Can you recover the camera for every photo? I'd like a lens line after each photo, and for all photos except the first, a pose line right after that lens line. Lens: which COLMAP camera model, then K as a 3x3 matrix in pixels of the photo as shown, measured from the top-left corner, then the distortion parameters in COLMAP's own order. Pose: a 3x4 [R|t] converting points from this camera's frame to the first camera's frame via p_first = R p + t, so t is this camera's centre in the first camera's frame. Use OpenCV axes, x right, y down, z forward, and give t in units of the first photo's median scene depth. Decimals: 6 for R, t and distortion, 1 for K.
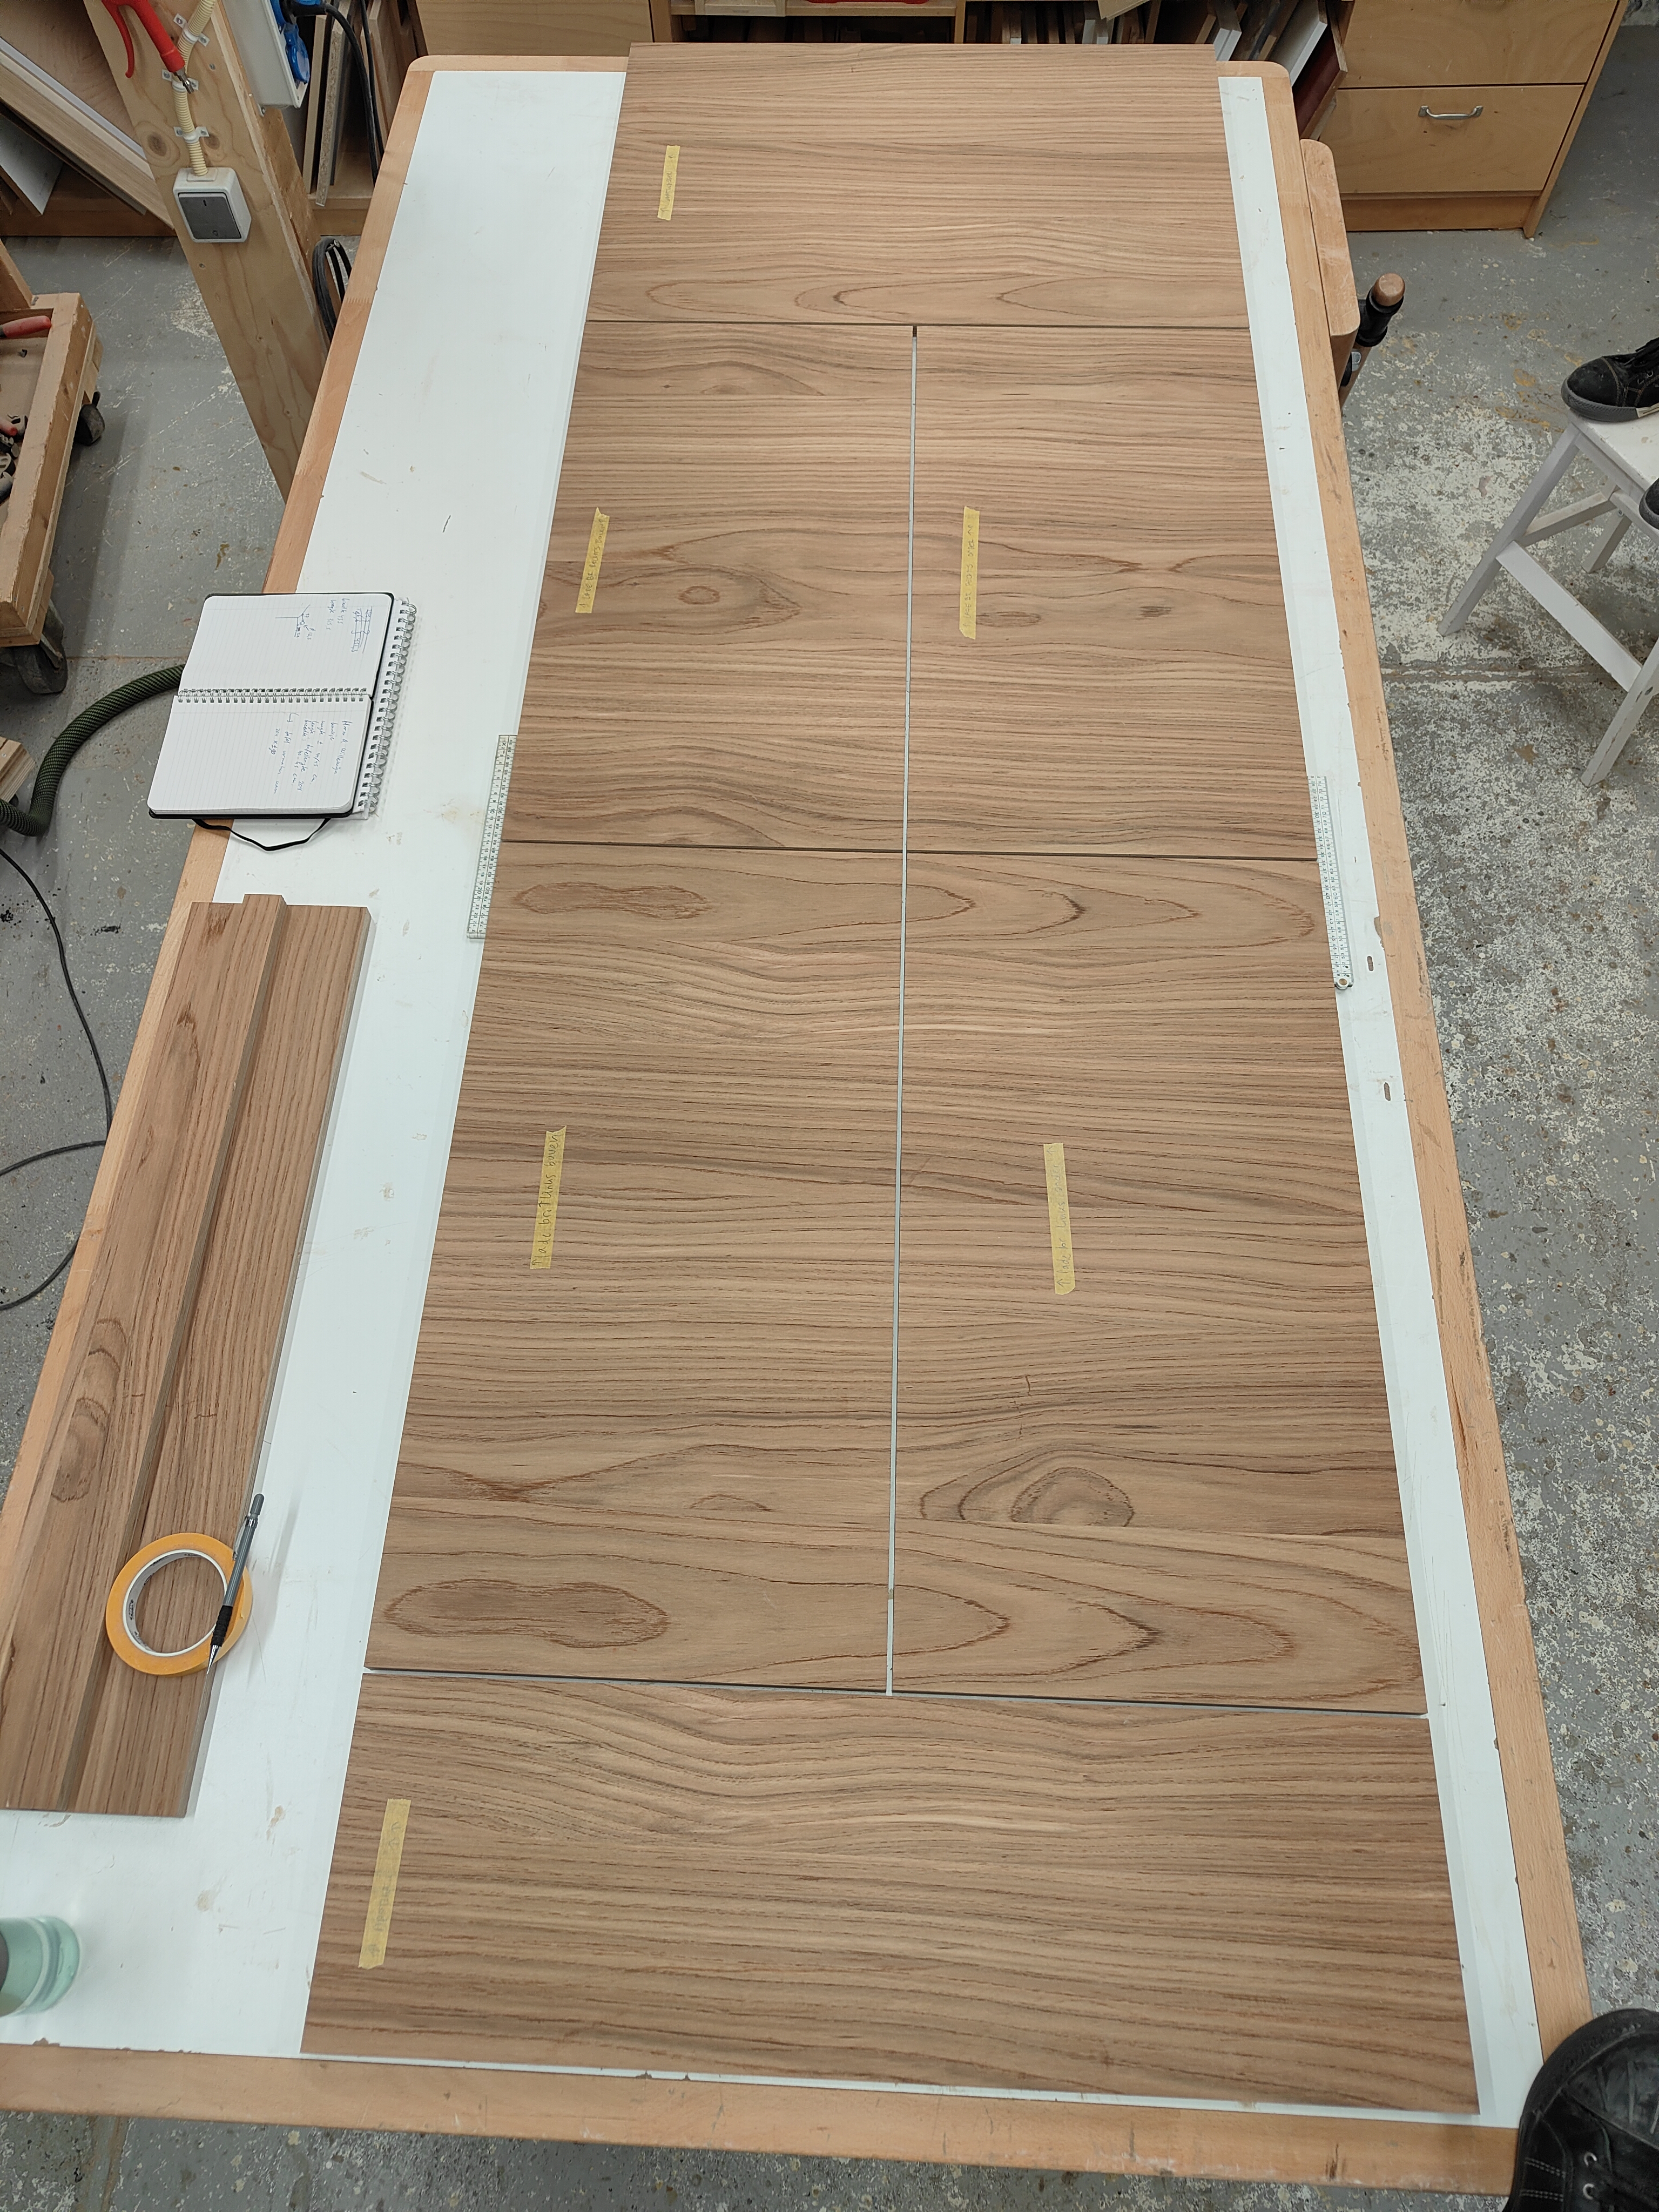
lens RADIAL K [[1522.3, 0, 820.7], [0, 1522.3, 1112.0], [0, 0, 1]] dist [0.004574, 0.001208]
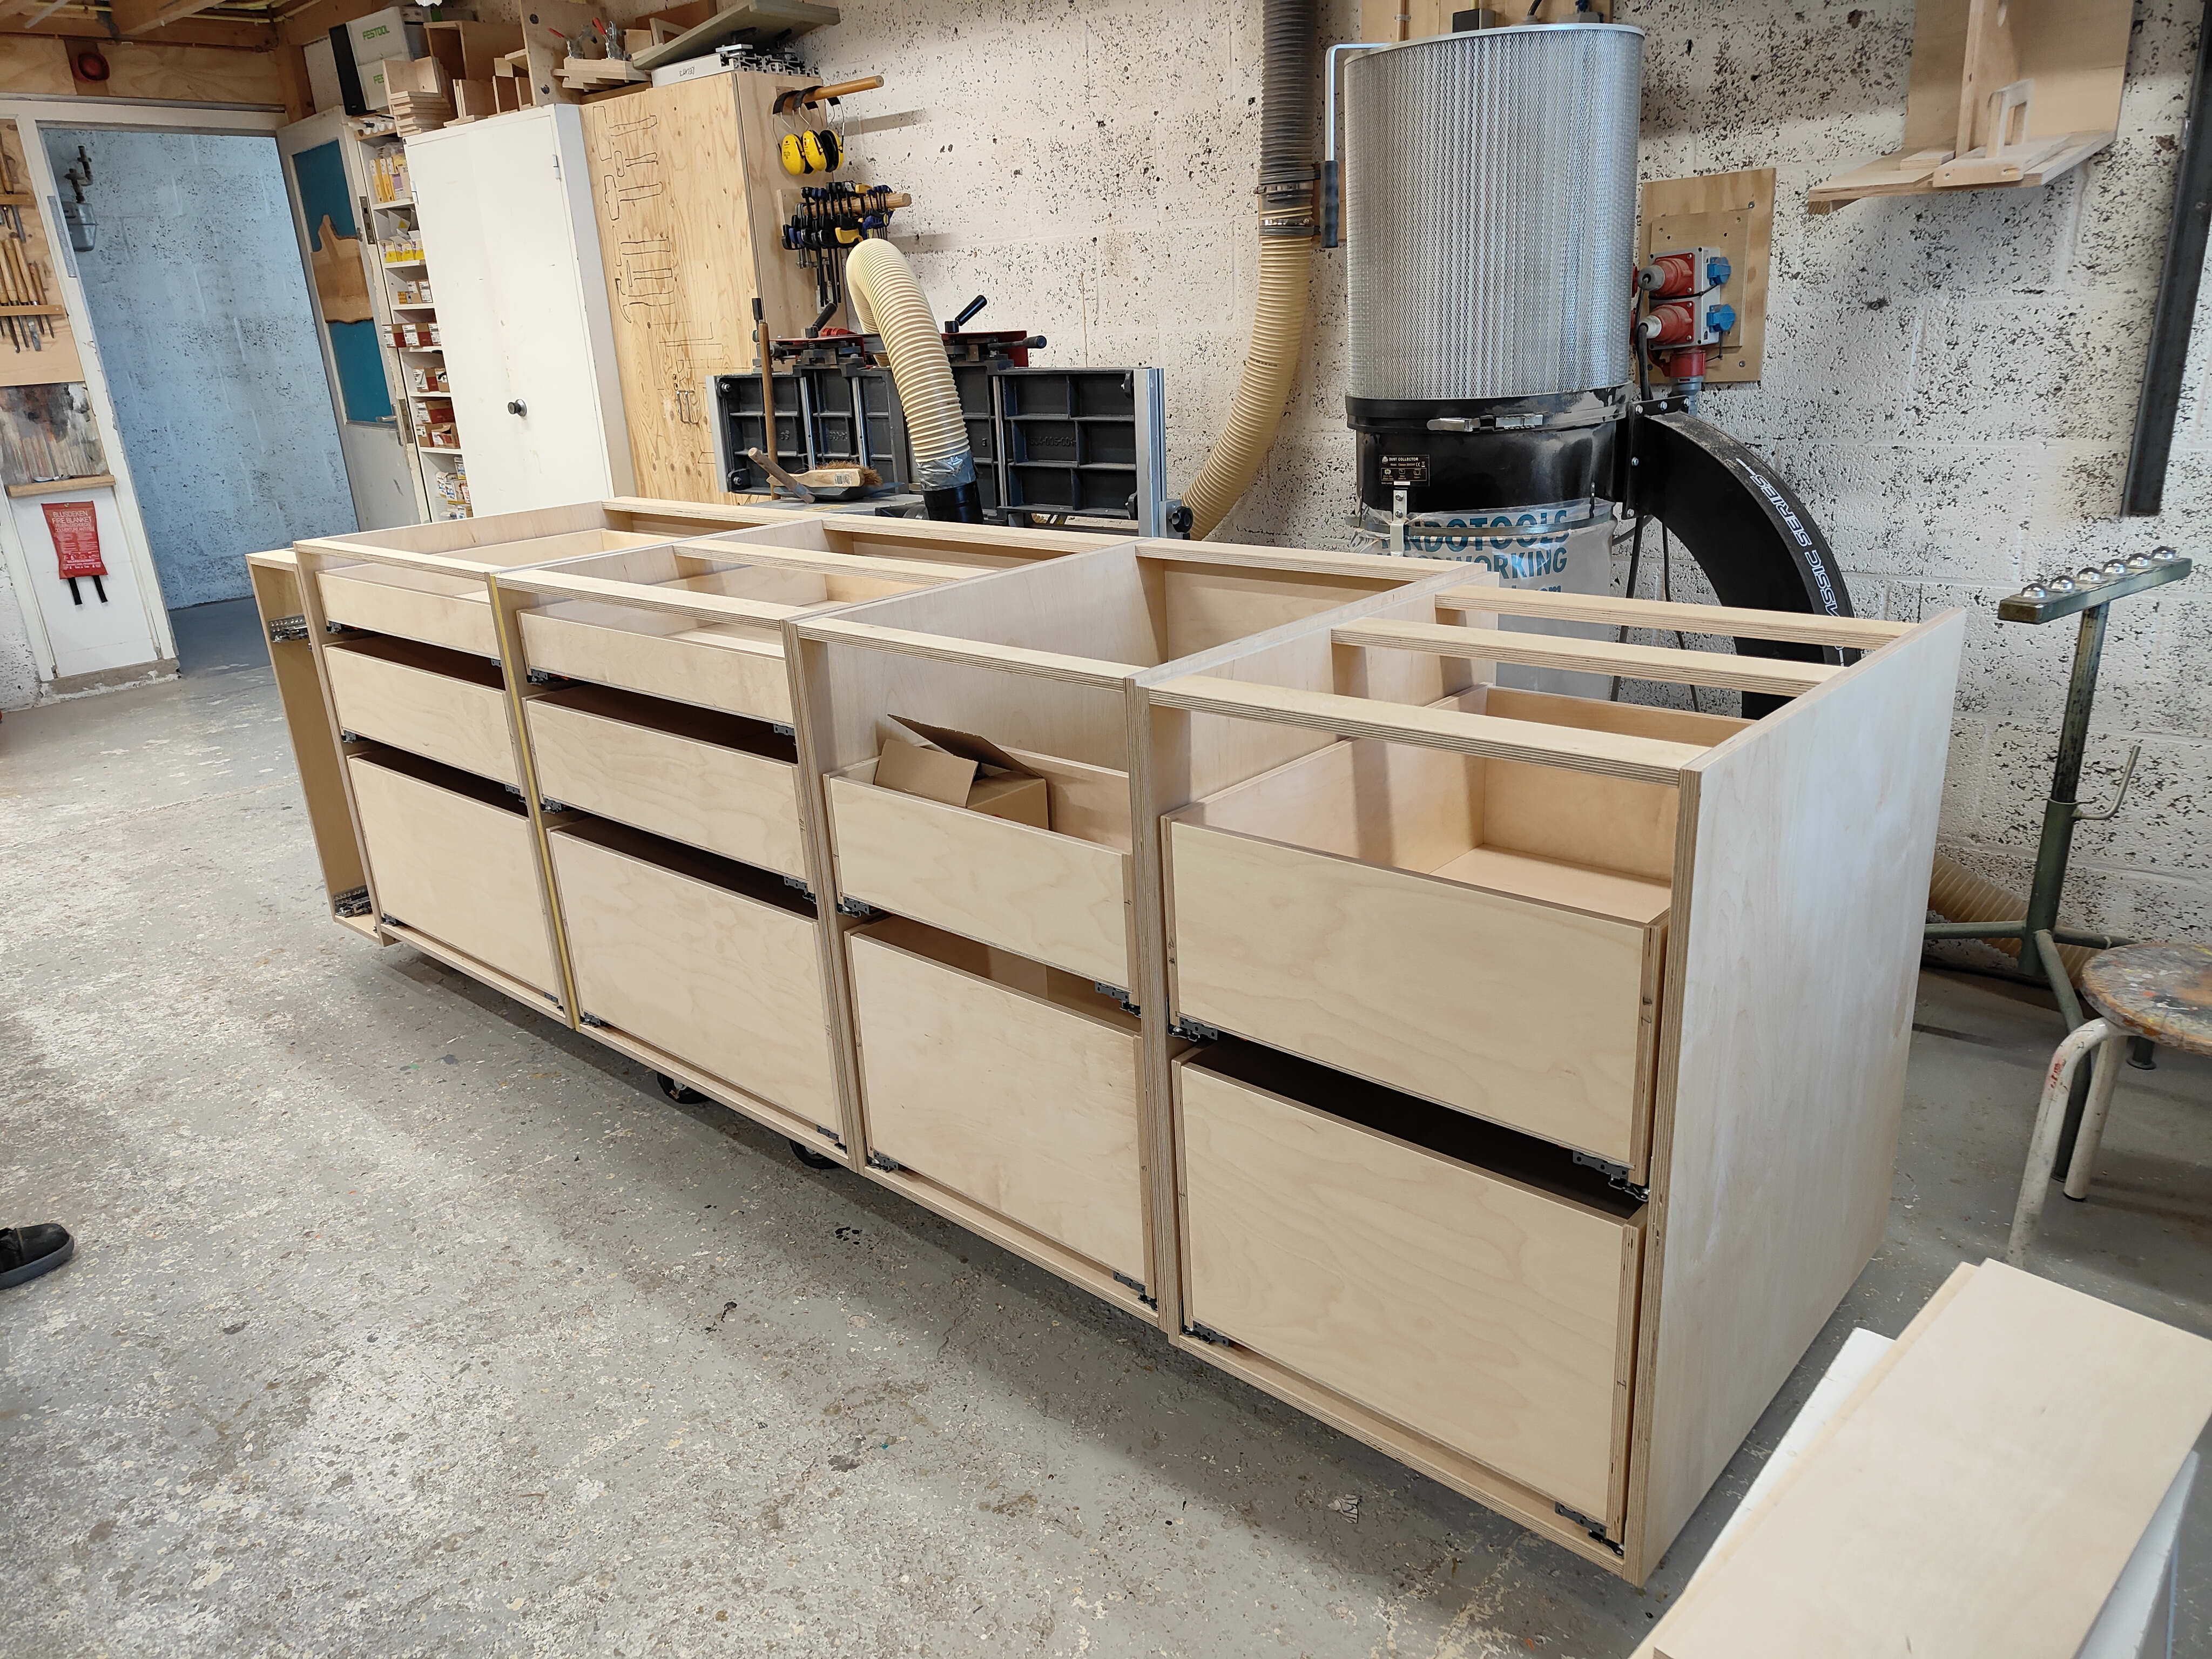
lens RADIAL K [[1527.2, 0, 1112.9], [0, 1527.2, 835.4], [0, 0, 1]] dist [0.001950, 0.004085]
pose [[0.637330, -0.269912, 0.721774, 0.052589], [0.704243, 0.584239, -0.403370, 1.305232], [-0.312814, 0.765384, 0.562437, -0.284695]]
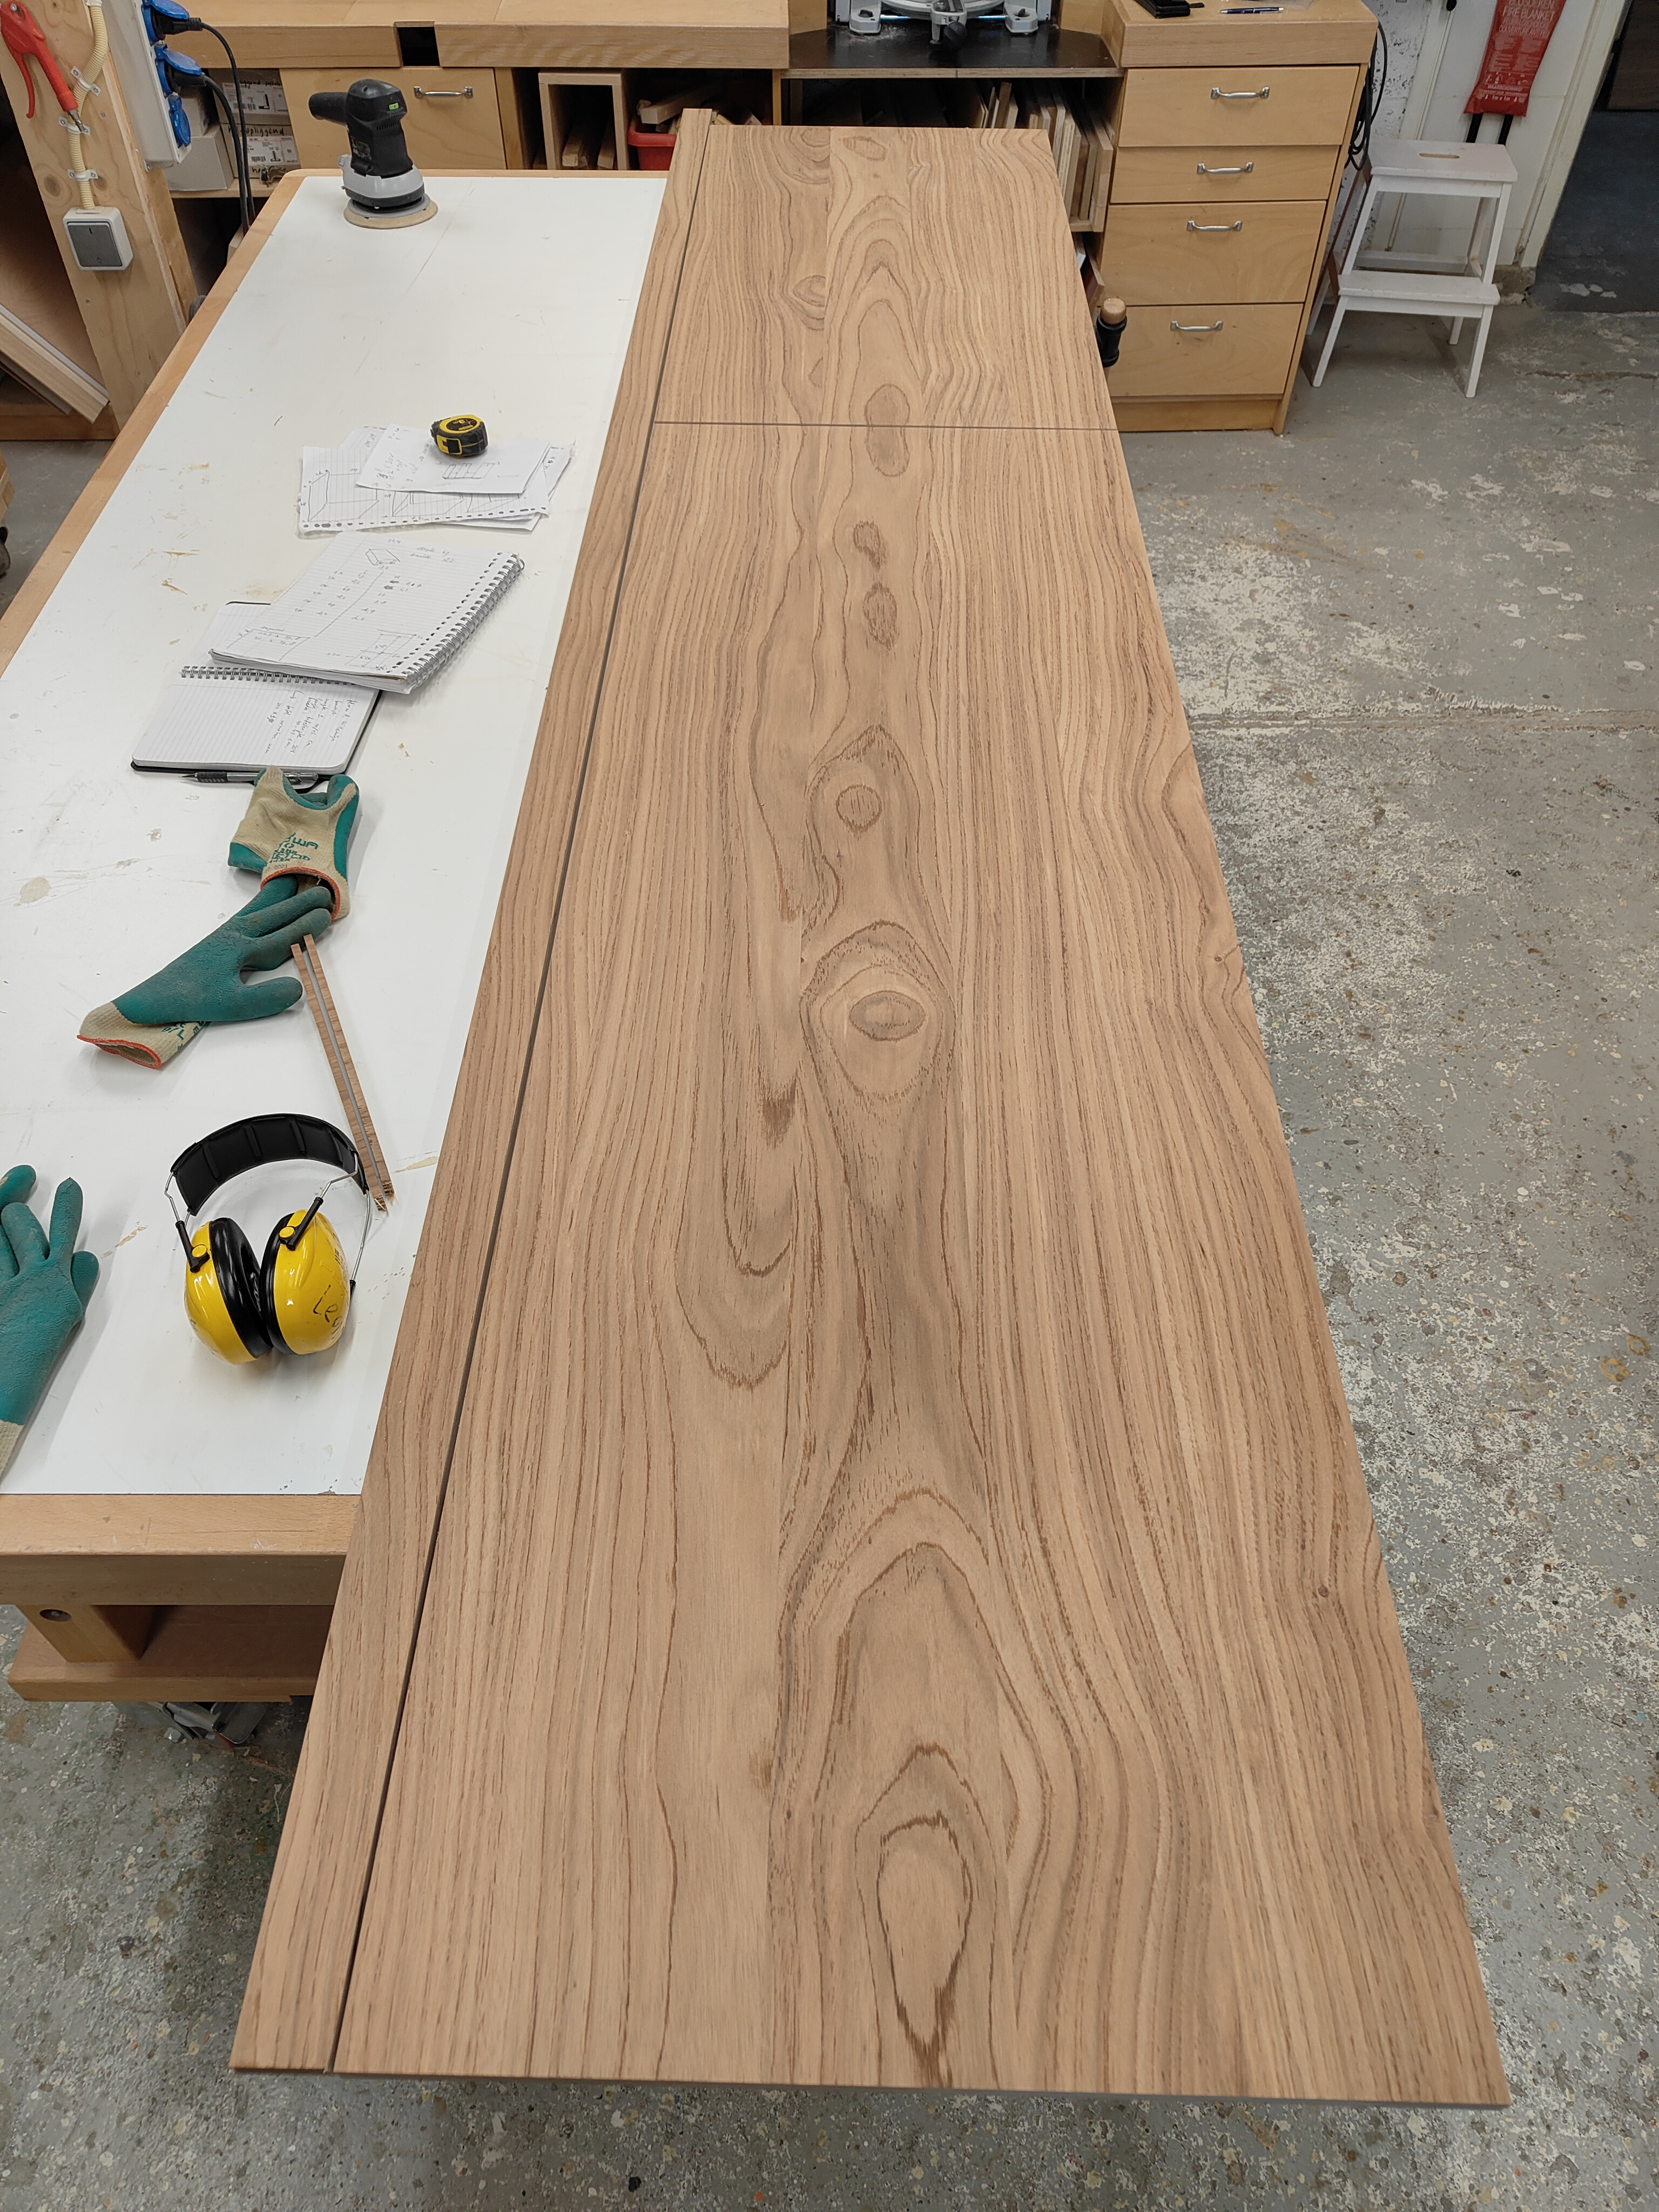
lens RADIAL K [[1527.2, 0, 817.4], [0, 1527.2, 1109.4], [0, 0, 1]] dist [0.001950, 0.004085]
pose [[0.998675, -0.021271, 0.046859, 0.062895], [0.032219, 0.968465, -0.247058, 0.282964], [-0.040126, 0.248241, 0.967867, 0.014553]]
